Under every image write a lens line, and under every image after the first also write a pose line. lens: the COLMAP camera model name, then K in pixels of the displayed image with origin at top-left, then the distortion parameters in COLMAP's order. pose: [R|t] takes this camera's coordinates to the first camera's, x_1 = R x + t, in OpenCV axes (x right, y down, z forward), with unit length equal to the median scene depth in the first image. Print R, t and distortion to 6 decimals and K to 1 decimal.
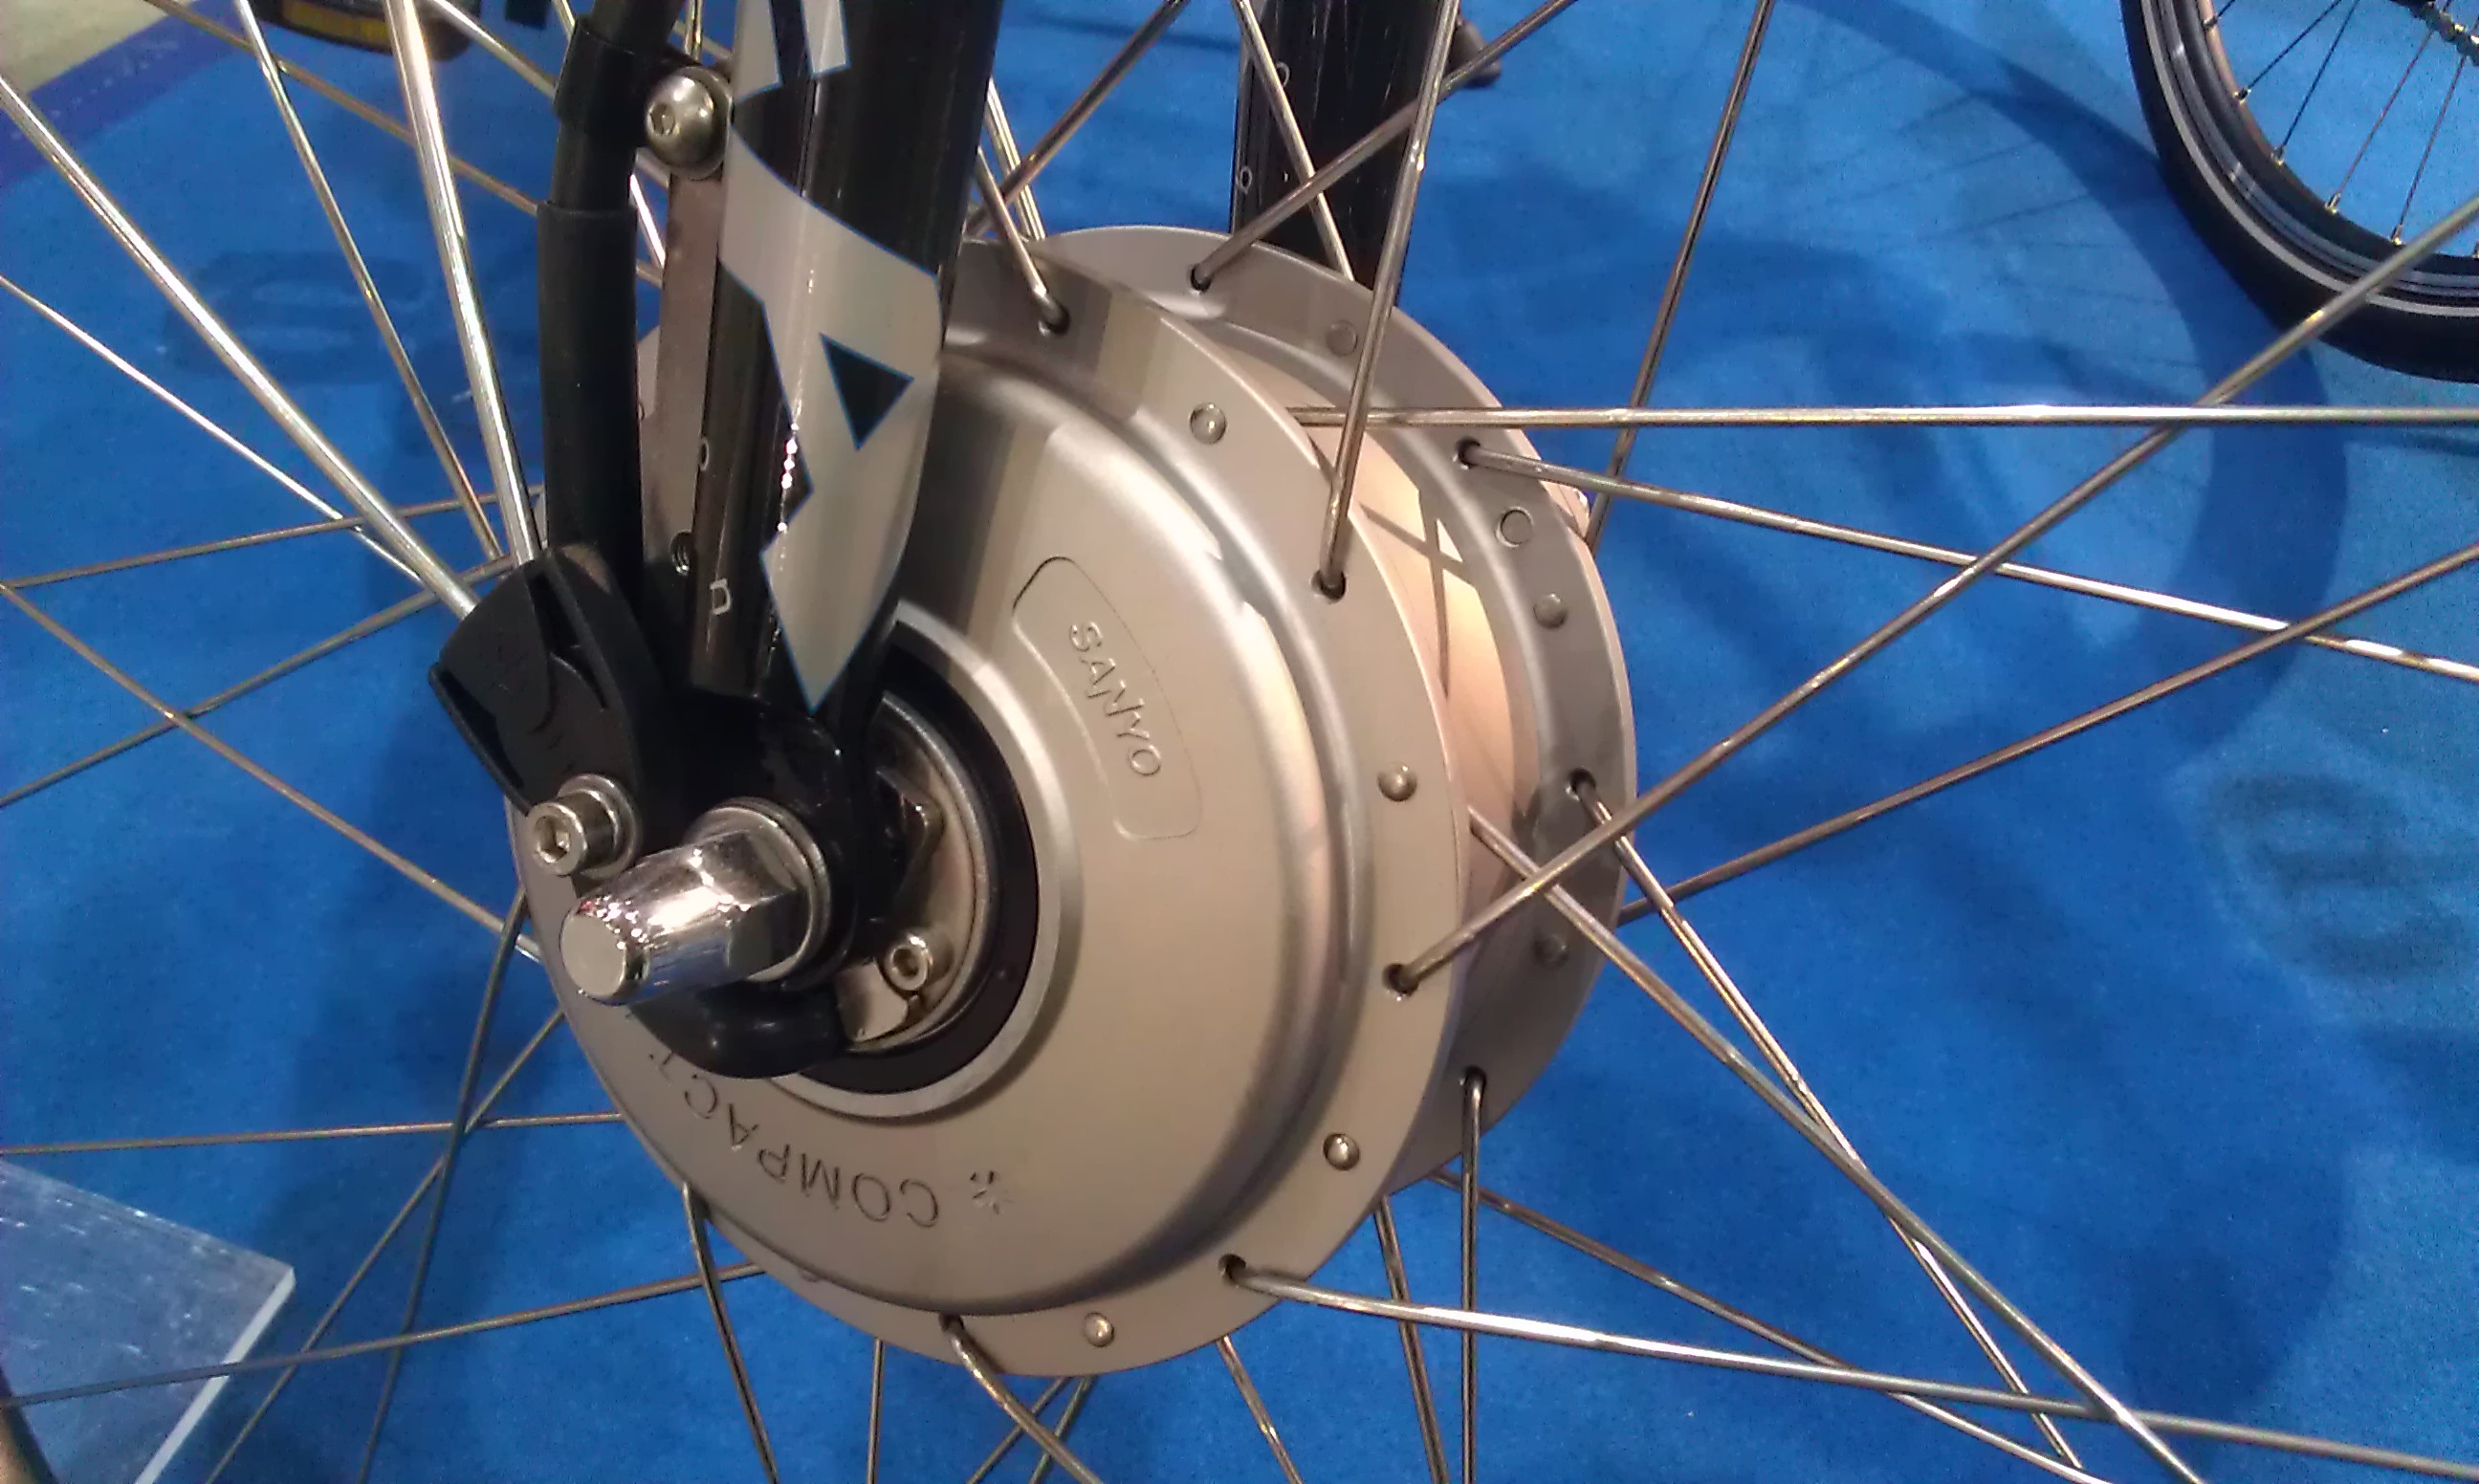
lens RADIAL K [[2507.9, 0, 1239.5], [0, 2507.9, 742.0], [0, 0, 1]] dist [-0.008208, -0.000096]
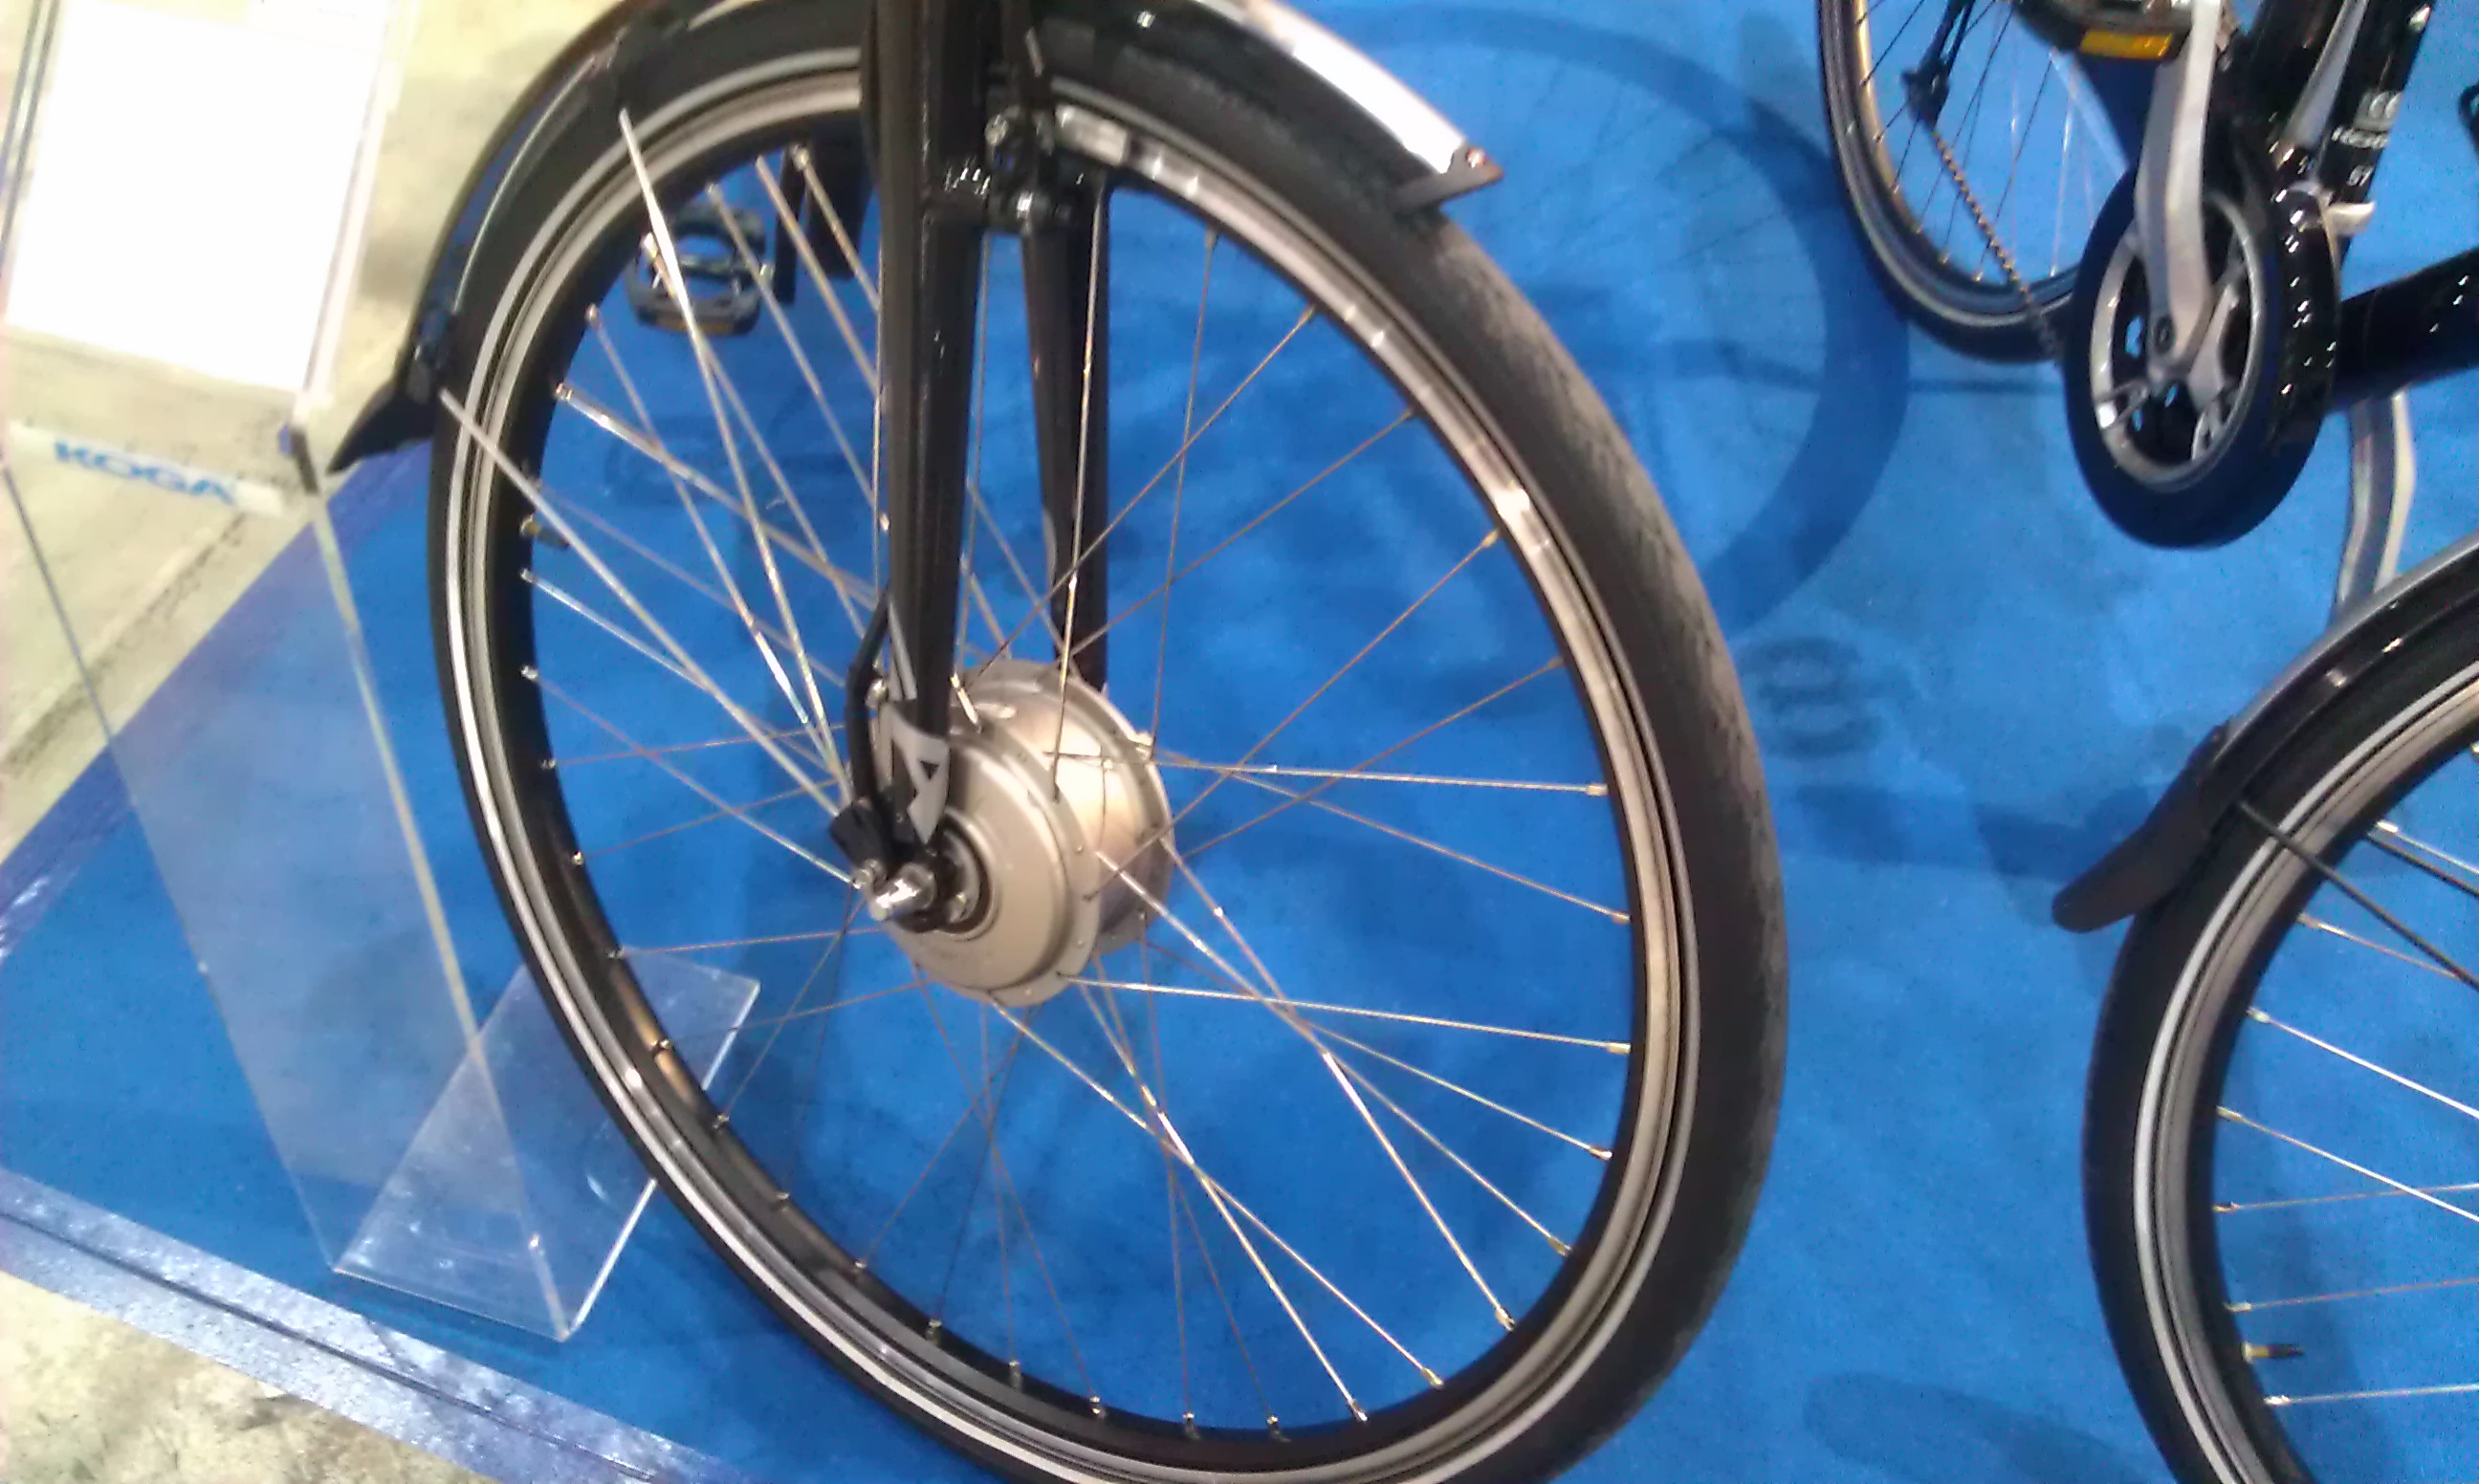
lens RADIAL K [[2507.9, 0, 1239.5], [0, 2507.9, 742.0], [0, 0, 1]] dist [-0.008208, -0.000096]
pose [[0.991880, -0.070606, -0.105782, 0.680781], [0.084677, 0.987214, 0.135052, -0.604279], [0.094894, -0.142913, 0.985176, -2.562102]]
